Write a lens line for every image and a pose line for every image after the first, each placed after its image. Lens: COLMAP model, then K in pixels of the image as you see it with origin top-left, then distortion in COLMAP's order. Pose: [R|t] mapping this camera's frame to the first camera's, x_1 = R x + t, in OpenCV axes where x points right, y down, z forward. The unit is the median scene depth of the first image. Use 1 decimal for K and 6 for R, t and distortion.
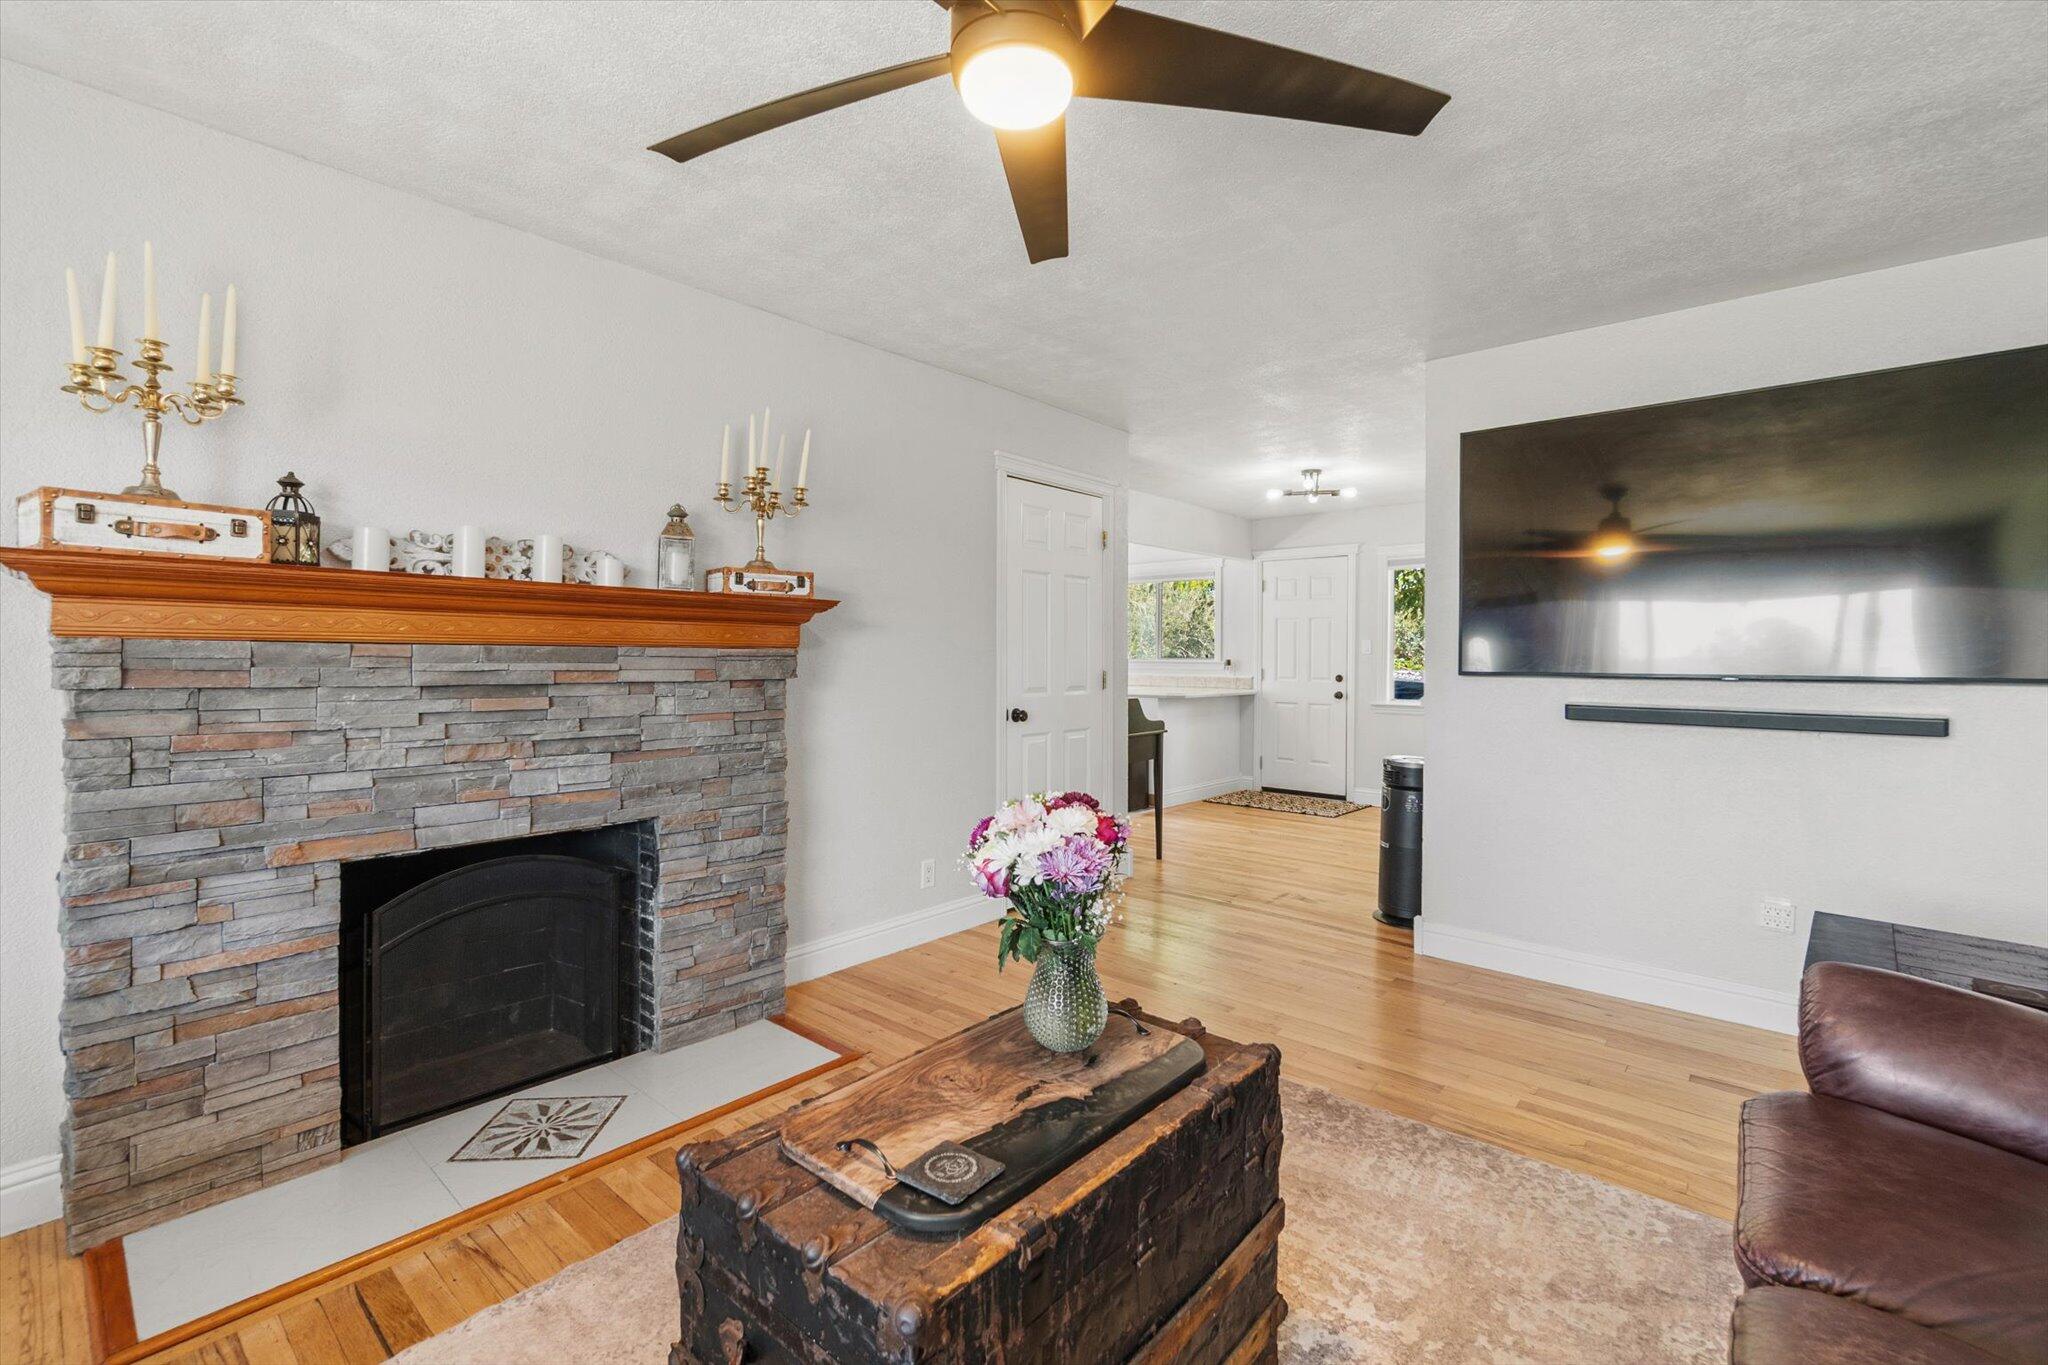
lens RADIAL K [[888.0, 0, 1026.3], [0, 888.0, 660.2], [0, 0, 1]] dist [-0.003434, 0.000166]
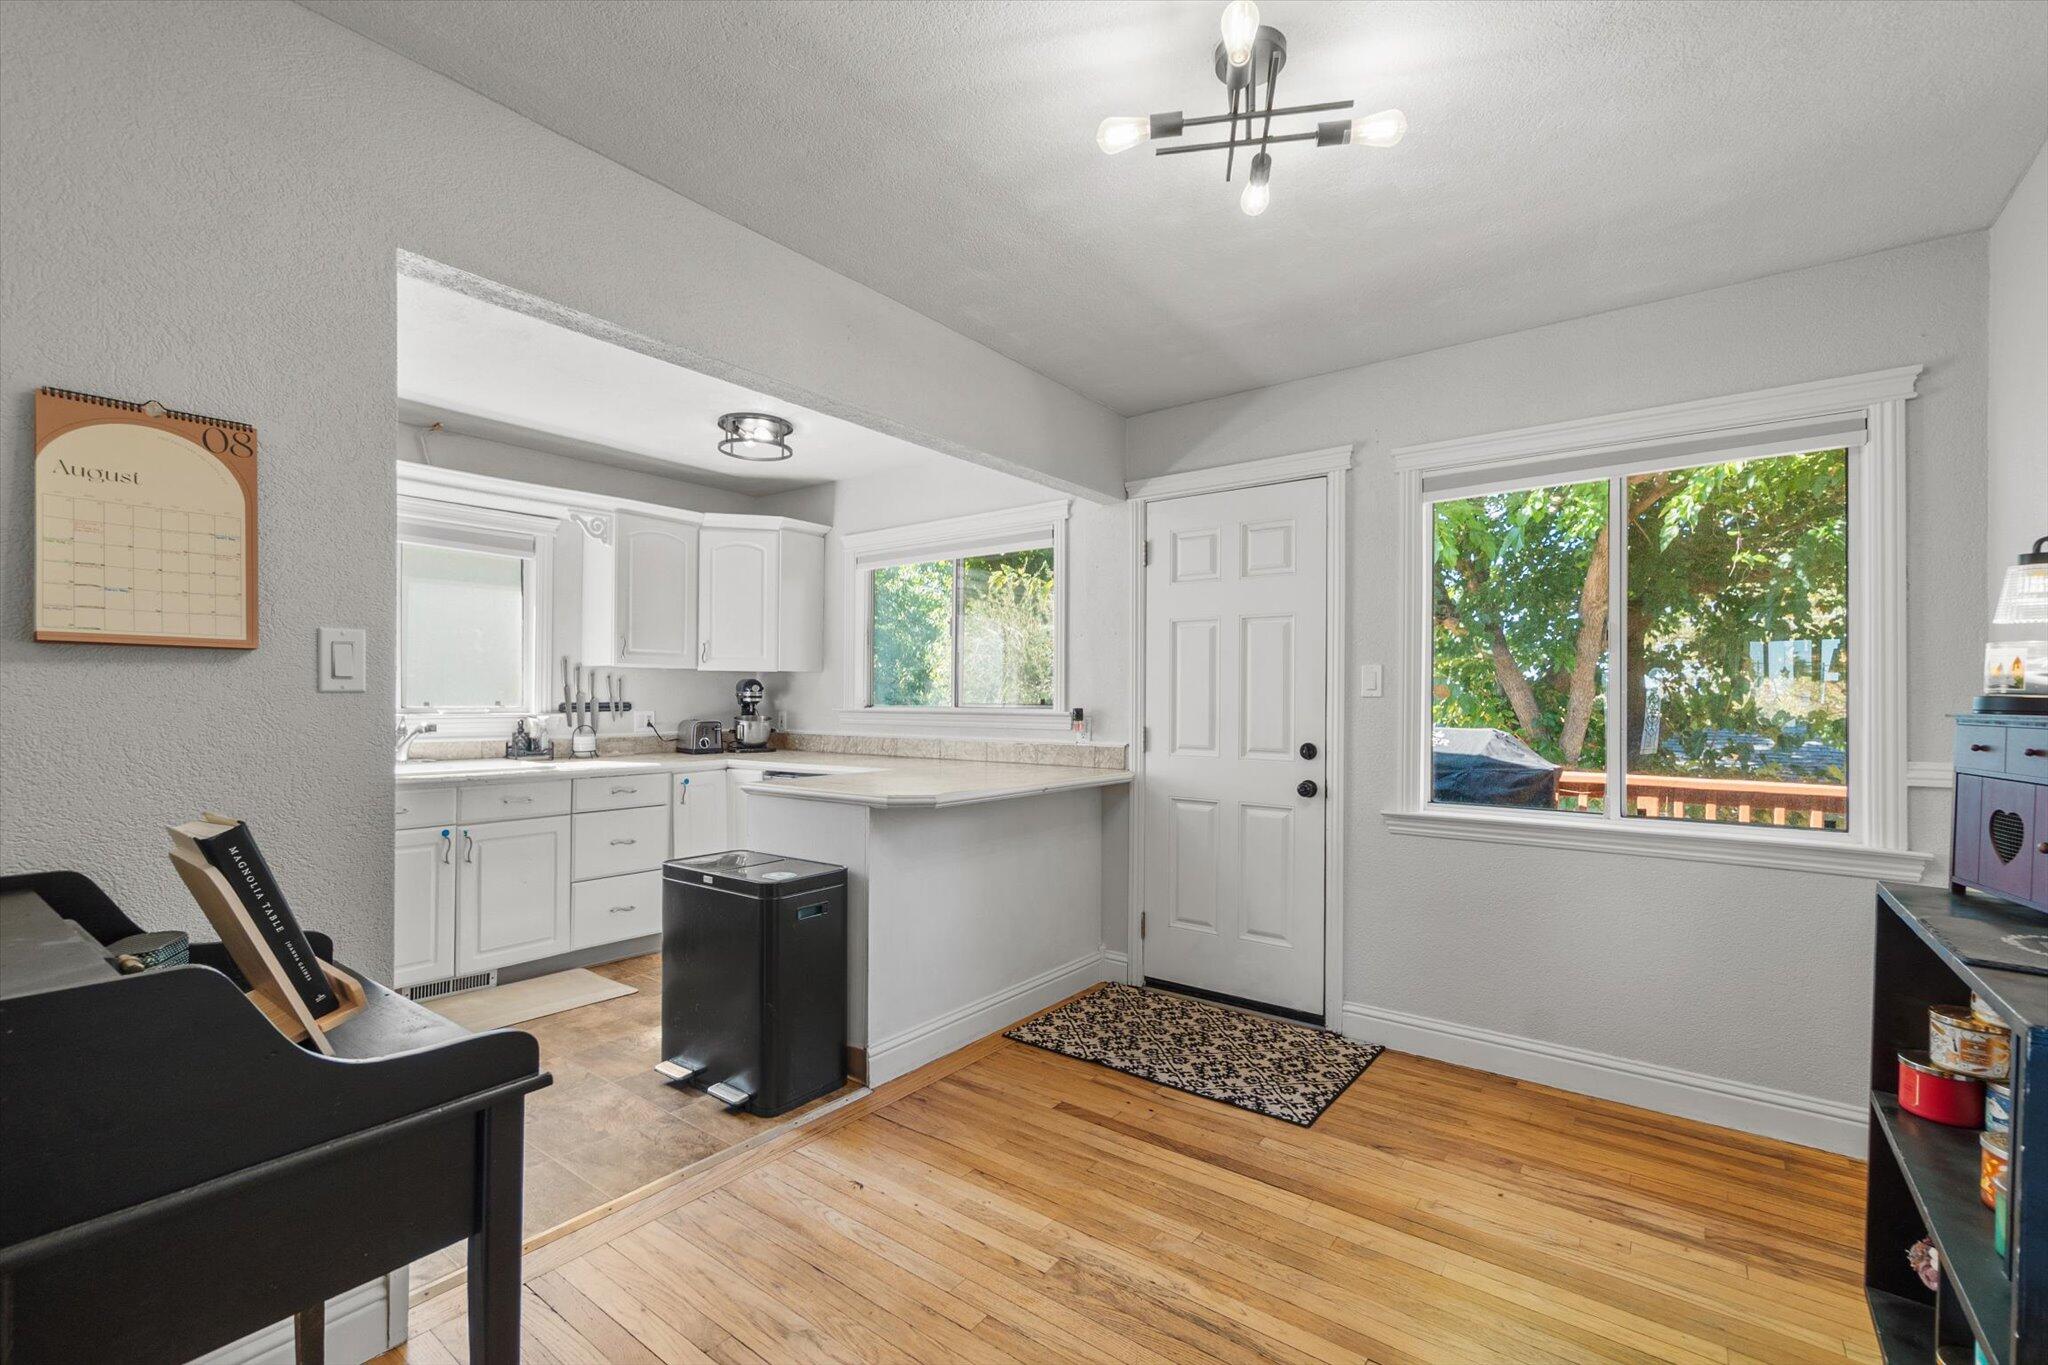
lens RADIAL K [[884.3, 0, 1022.4], [0, 884.3, 691.4], [0, 0, 1]] dist [-0.001777, 0.000177]
pose [[0.997768, 0.001378, 0.066766, 0.548412], [-0.000488, 0.999911, -0.013347, -0.010861], [-0.066778, 0.013285, 0.997679, 1.730809]]
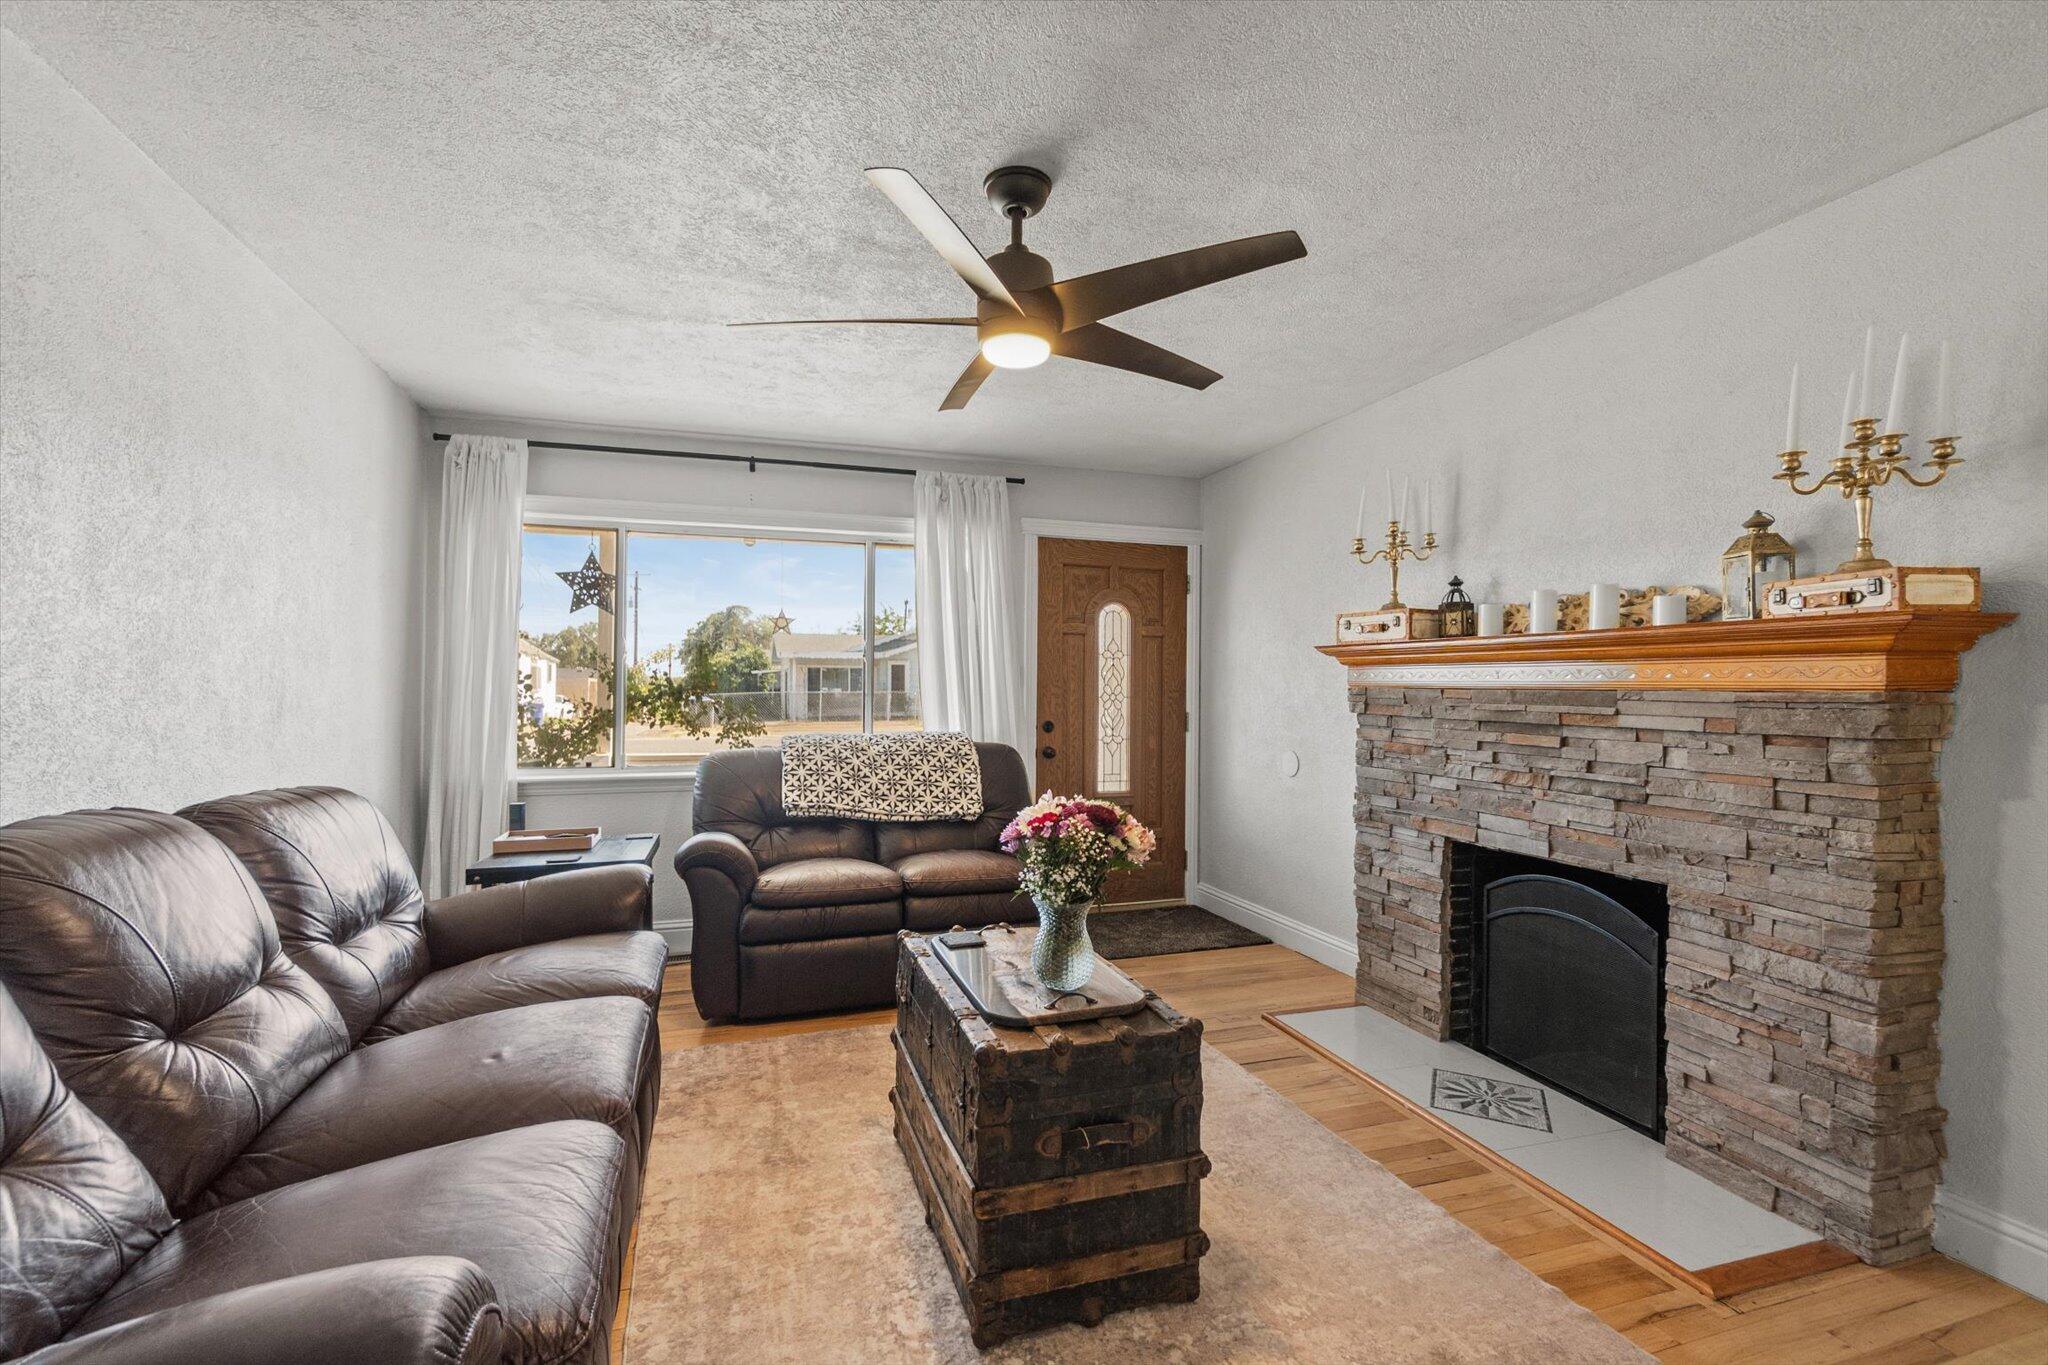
lens RADIAL K [[875.2, 0, 1004.0], [0, 875.2, 679.0], [0, 0, 1]] dist [-0.001926, -0.000175]
pose [[-0.517464, -0.018111, -0.855514, 0.728440], [-0.015851, 0.999807, -0.011579, -0.006188], [0.855558, 0.007569, -0.517651, 0.963676]]
